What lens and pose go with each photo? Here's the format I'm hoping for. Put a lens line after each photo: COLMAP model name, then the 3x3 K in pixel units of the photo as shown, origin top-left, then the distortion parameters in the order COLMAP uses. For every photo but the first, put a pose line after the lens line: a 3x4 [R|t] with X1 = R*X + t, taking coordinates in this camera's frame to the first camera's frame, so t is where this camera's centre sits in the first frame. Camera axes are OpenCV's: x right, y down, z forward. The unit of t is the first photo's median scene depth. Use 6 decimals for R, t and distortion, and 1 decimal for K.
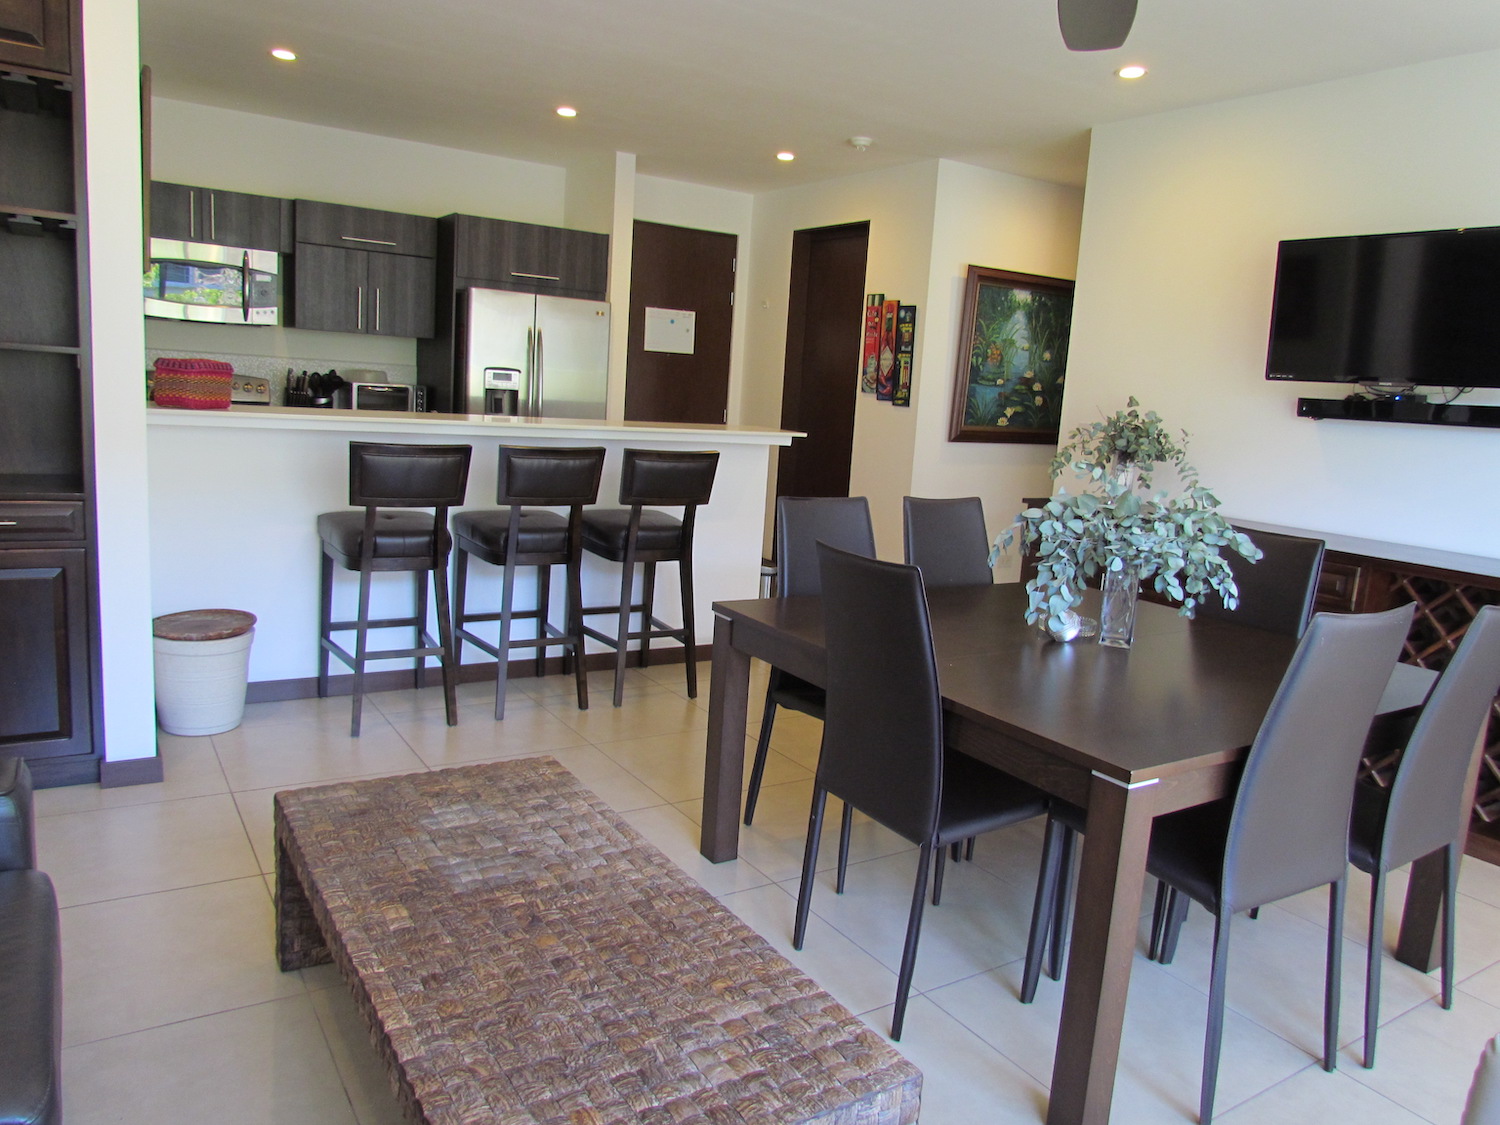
lens RADIAL K [[1073.2, 0, 751.8], [0, 1073.2, 556.4], [0, 0, 1]] dist [-0.010419, -0.003102]
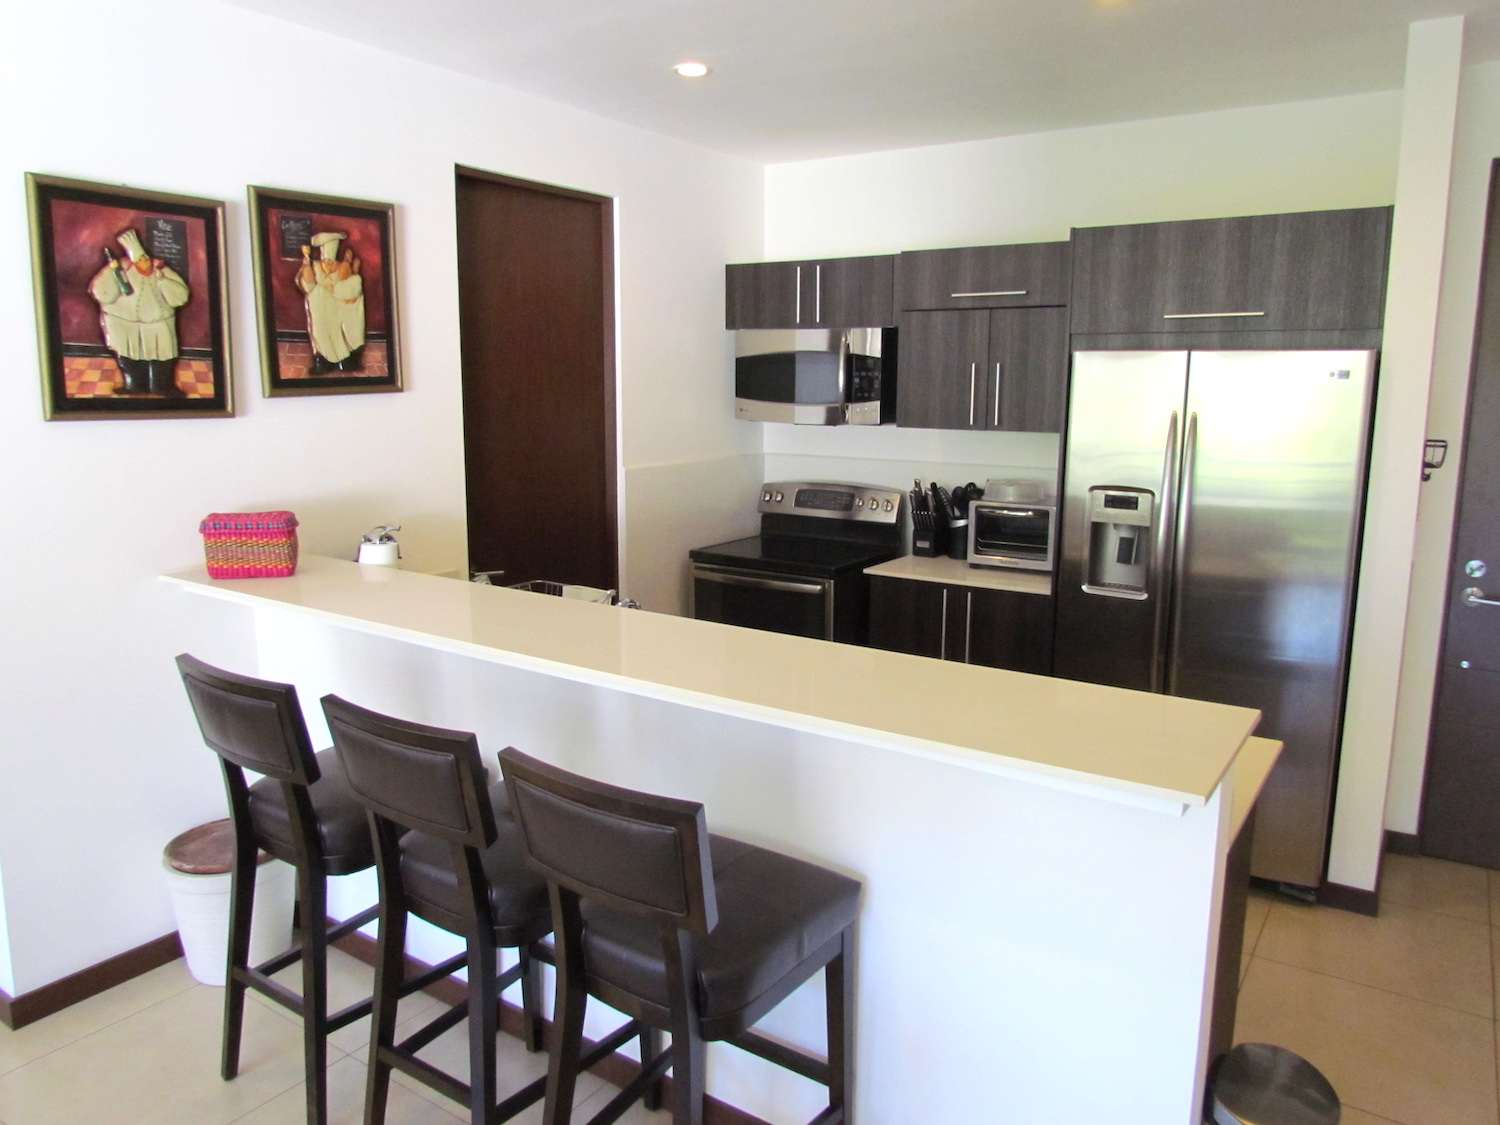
lens RADIAL K [[1073.2, 0, 751.8], [0, 1073.2, 556.4], [0, 0, 1]] dist [-0.010419, -0.003102]
pose [[0.395139, 0.083976, -0.914775, 0.203904], [-0.131007, 0.990786, 0.034365, -0.131094], [0.909232, 0.106263, 0.402500, 0.591288]]
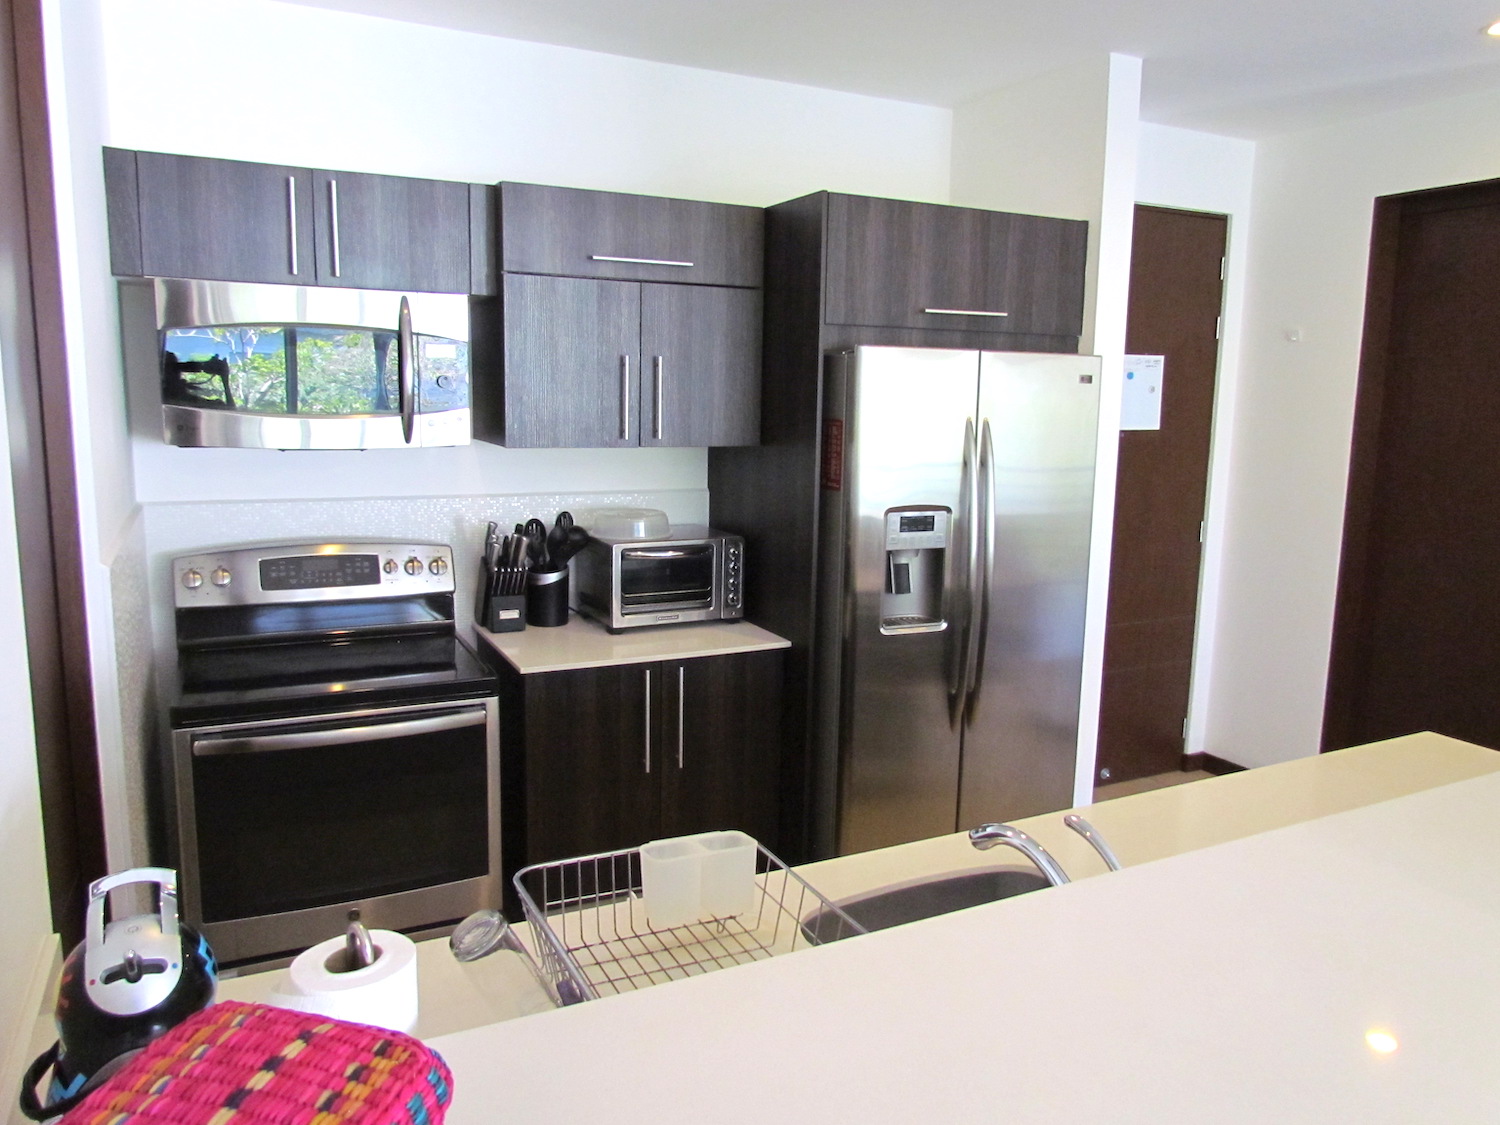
lens RADIAL K [[1073.2, 0, 751.8], [0, 1073.2, 556.4], [0, 0, 1]] dist [-0.010419, -0.003102]
pose [[0.993186, -0.034454, -0.111332, -0.249292], [0.032857, 0.999330, -0.016149, -0.145050], [0.111814, 0.012381, 0.993652, 0.502621]]
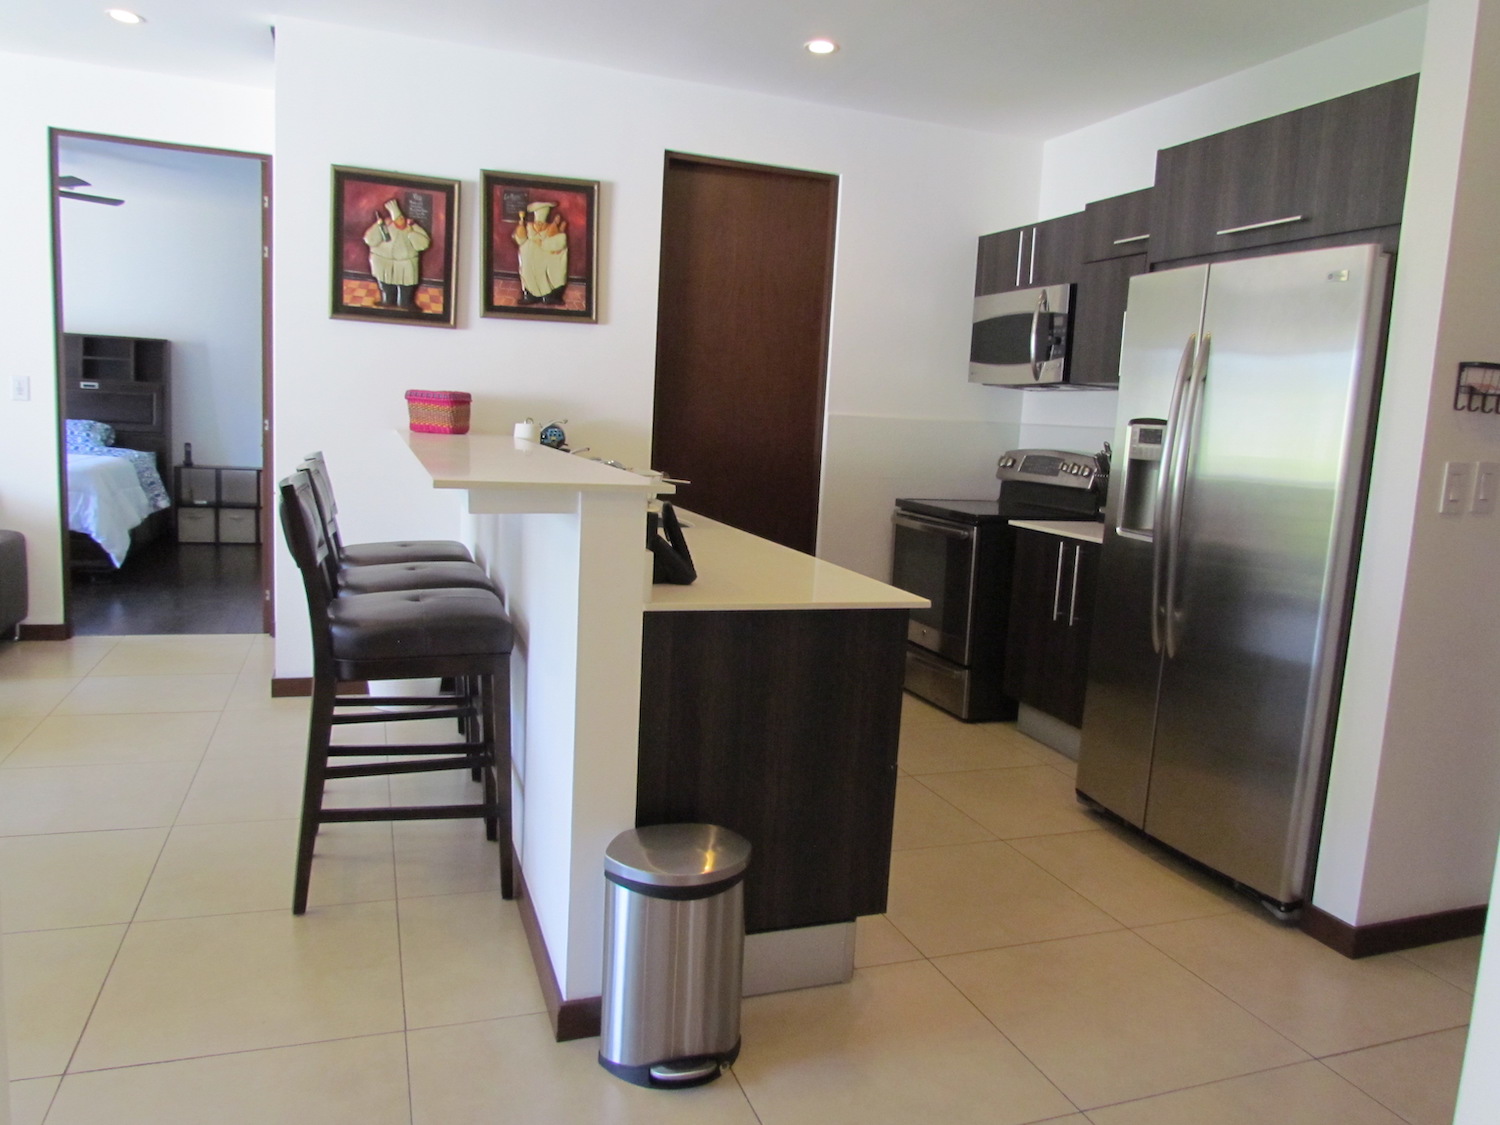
lens RADIAL K [[1056.0, 0, 758.8], [0, 1056.0, 561.1], [0, 0, 1]] dist [-0.030054, 0.005140]
pose [[-0.215174, 0.053652, -0.975101, 0.299097], [-0.230802, 0.967410, 0.104160, -0.116842], [0.948910, 0.247467, -0.195779, 0.919801]]
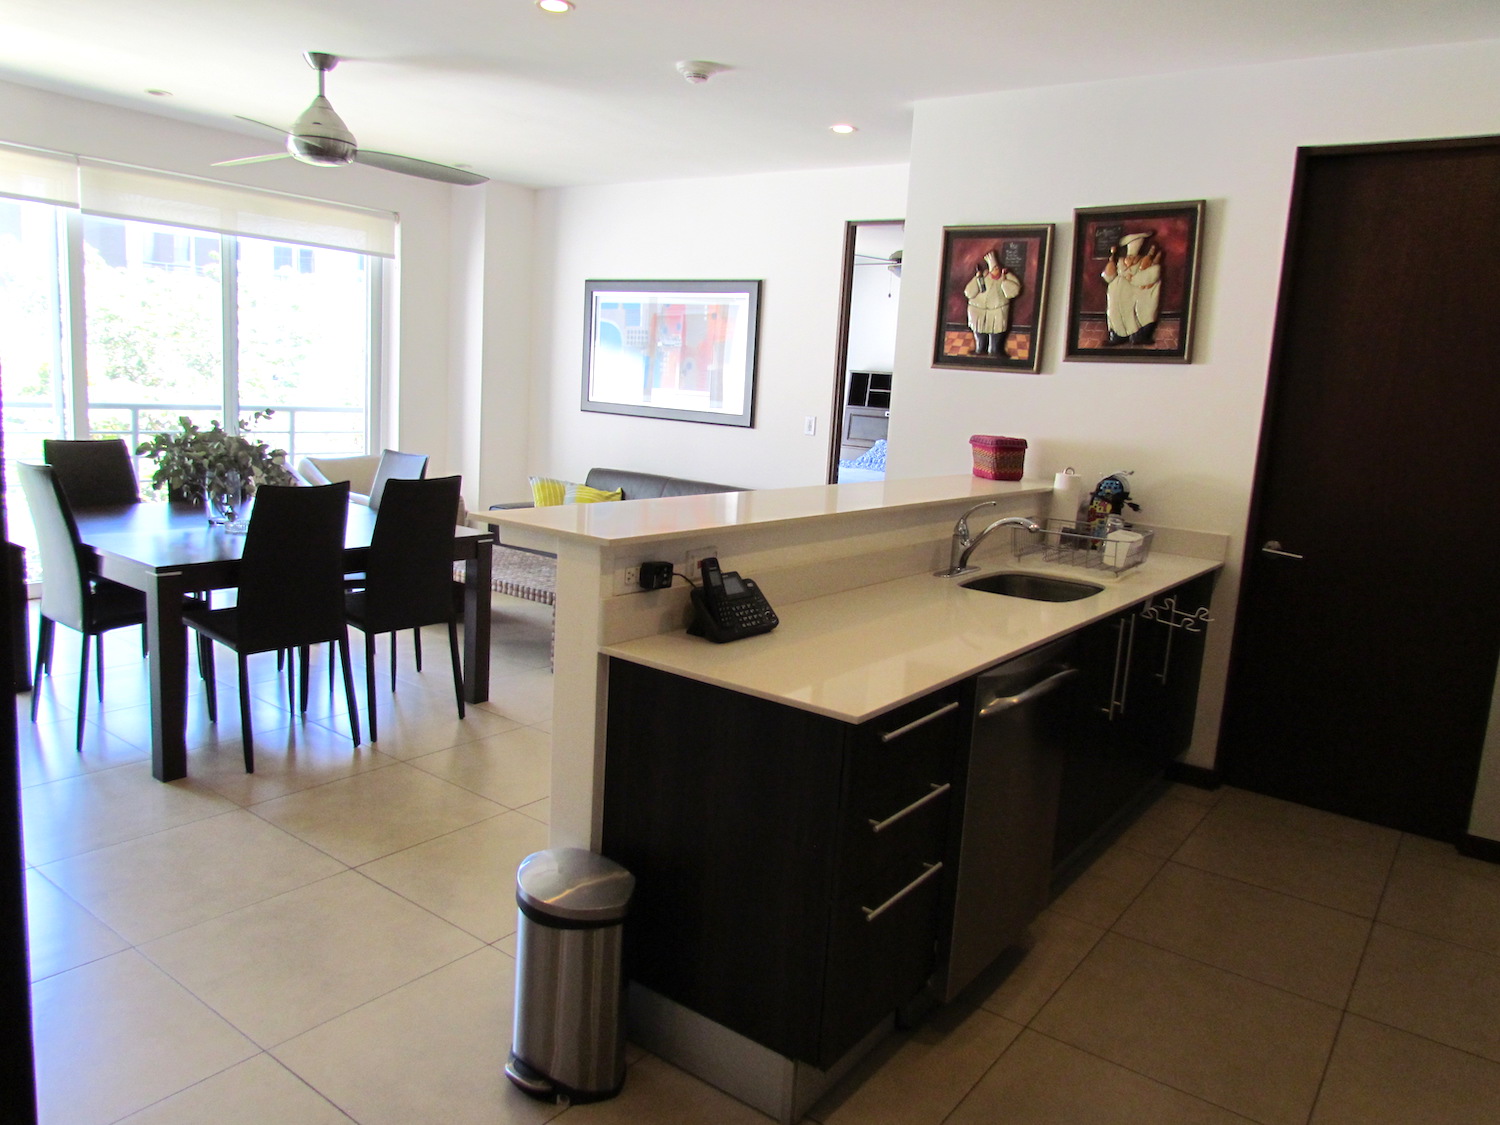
lens RADIAL K [[1073.2, 0, 751.8], [0, 1073.2, 556.4], [0, 0, 1]] dist [-0.010419, -0.003102]
pose [[-0.927104, -0.067851, -0.368611, 0.085699], [-0.182914, 0.940315, 0.286968, -0.198634], [0.327139, 0.333473, -0.884181, 1.144567]]
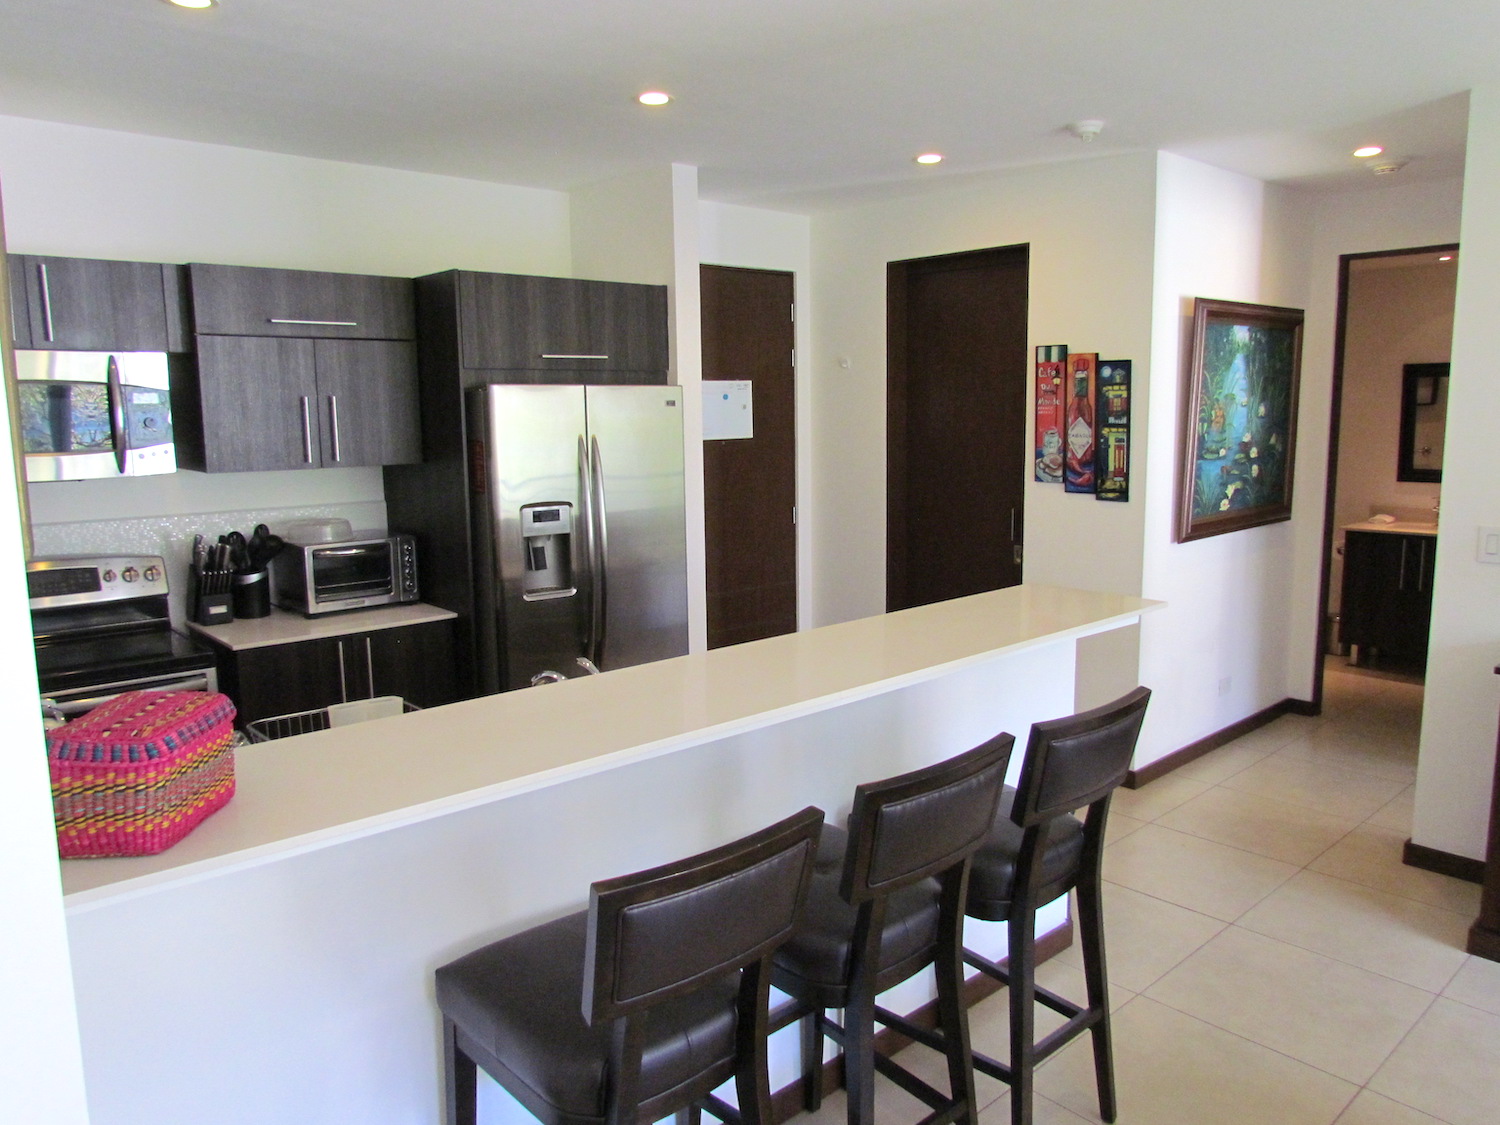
lens RADIAL K [[1079.5, 0, 759.8], [0, 1079.5, 567.6], [0, 0, 1]] dist [-0.016800, -0.000653]
pose [[0.983124, -0.103015, 0.151180, -0.204294], [0.104311, 0.994545, -0.000642, -0.120723], [-0.150289, 0.016401, 0.988506, 0.332531]]
